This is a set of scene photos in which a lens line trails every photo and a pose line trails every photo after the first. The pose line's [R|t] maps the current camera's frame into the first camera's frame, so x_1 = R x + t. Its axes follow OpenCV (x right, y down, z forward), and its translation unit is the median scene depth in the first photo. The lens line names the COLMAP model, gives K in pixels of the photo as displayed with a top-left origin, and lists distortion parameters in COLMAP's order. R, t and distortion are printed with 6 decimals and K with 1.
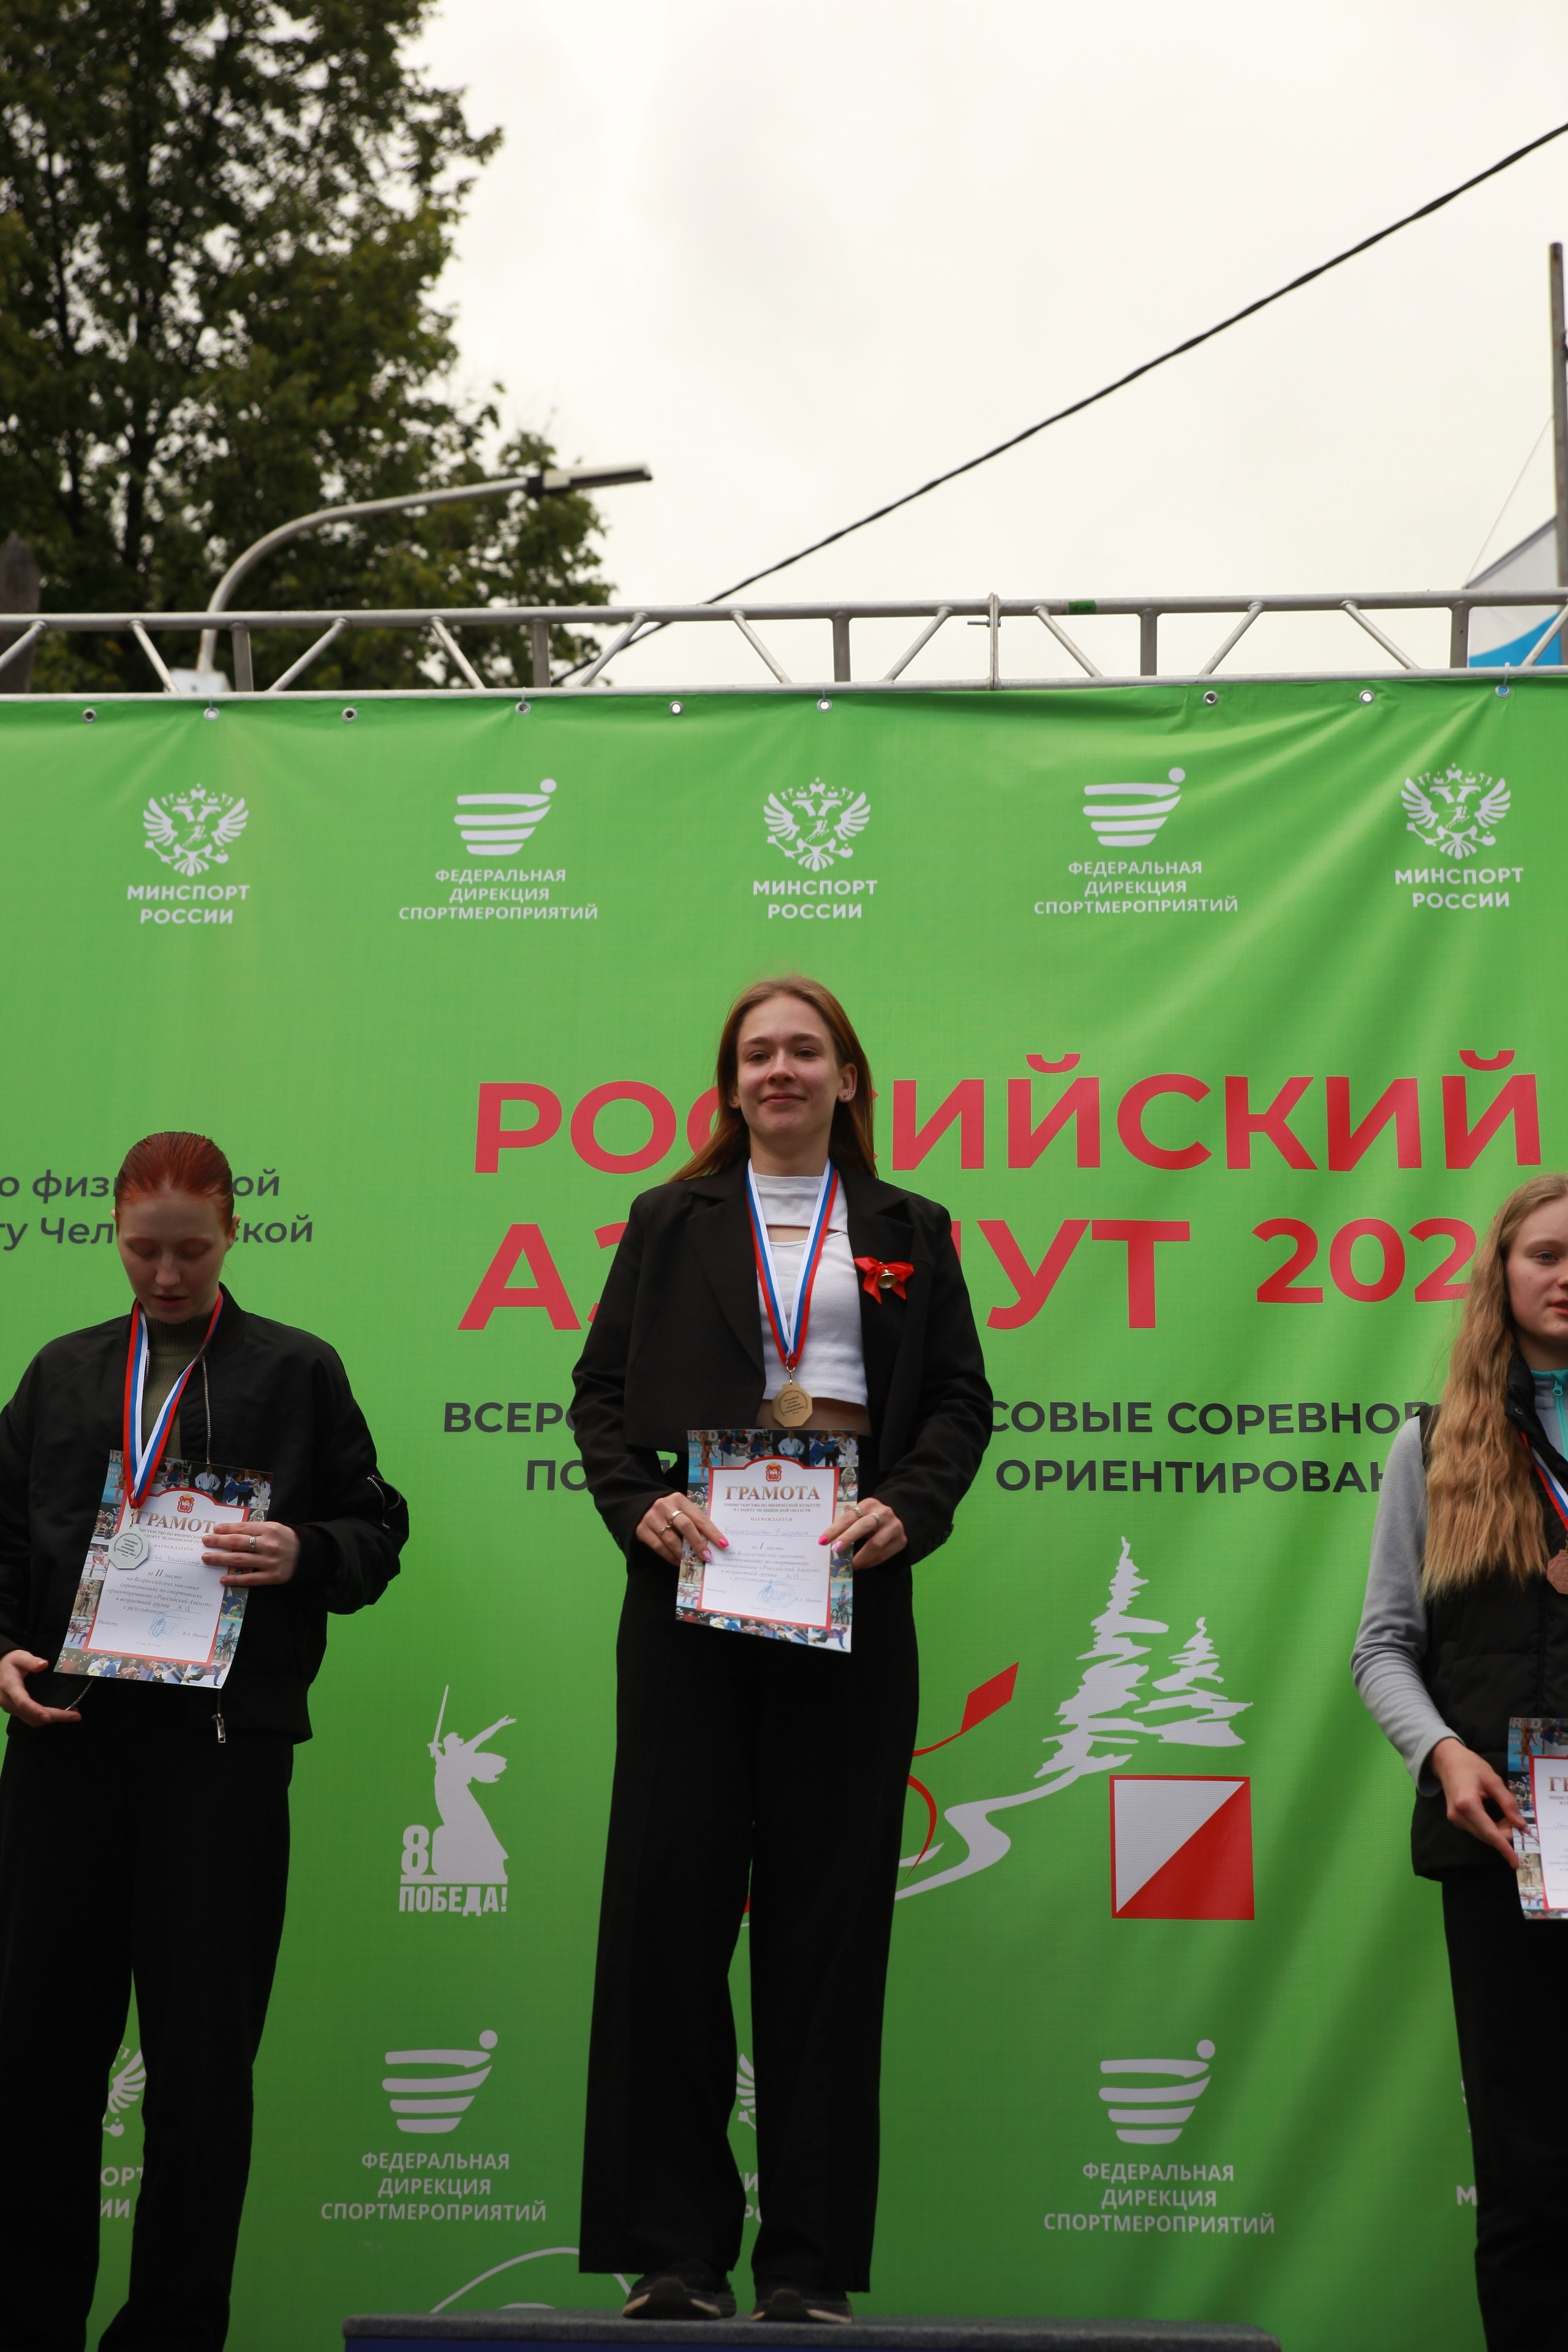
lens RADIAL K [[3757.0, 0, 784.0], [0, 3757.0, 1176.0], [0, 0, 1]] dist [0.138022, 0.068440]
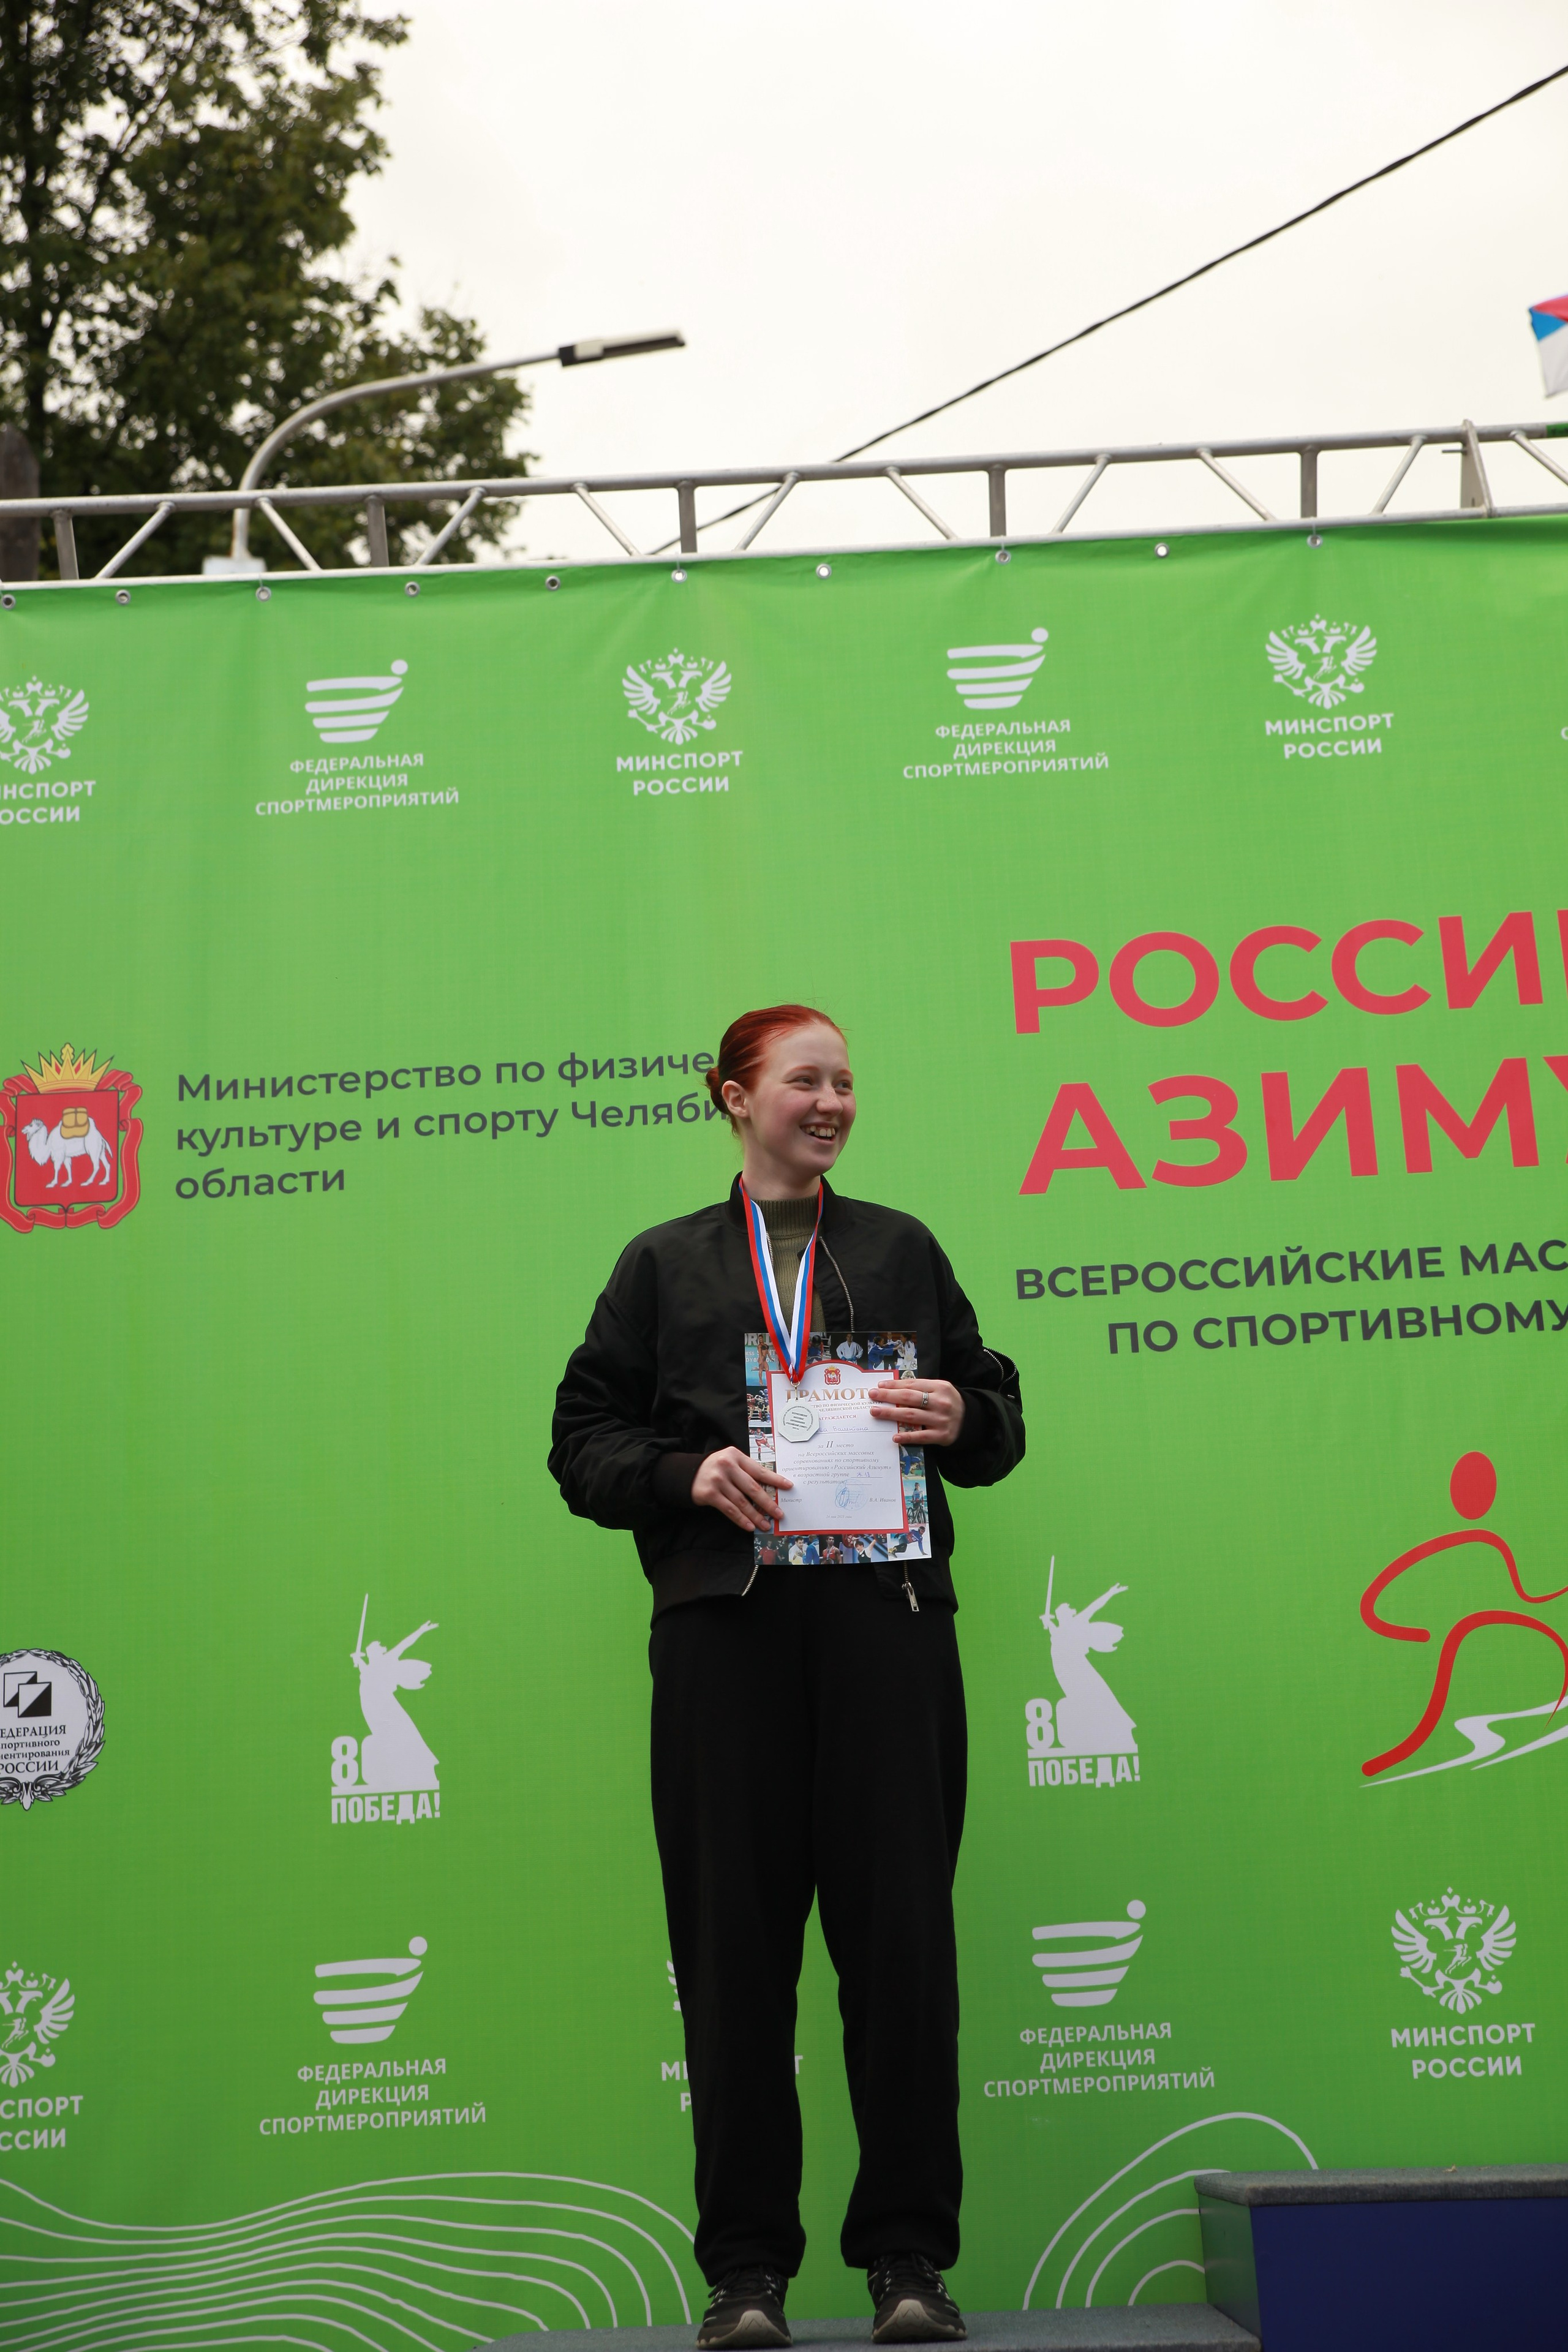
lens RADIAL K [[3811.3, 0, 783.6], [0, 3811.3, 1126.6], [0, 0, 1]] dist [0.068942, -0.044073]
pose [[0.996652, -0.049194, 0.065310, -0.201255], [0.048030, 0.998660, 0.019281, 0.001248], [-0.066171, -0.016079, 0.997679, 0.016674]]
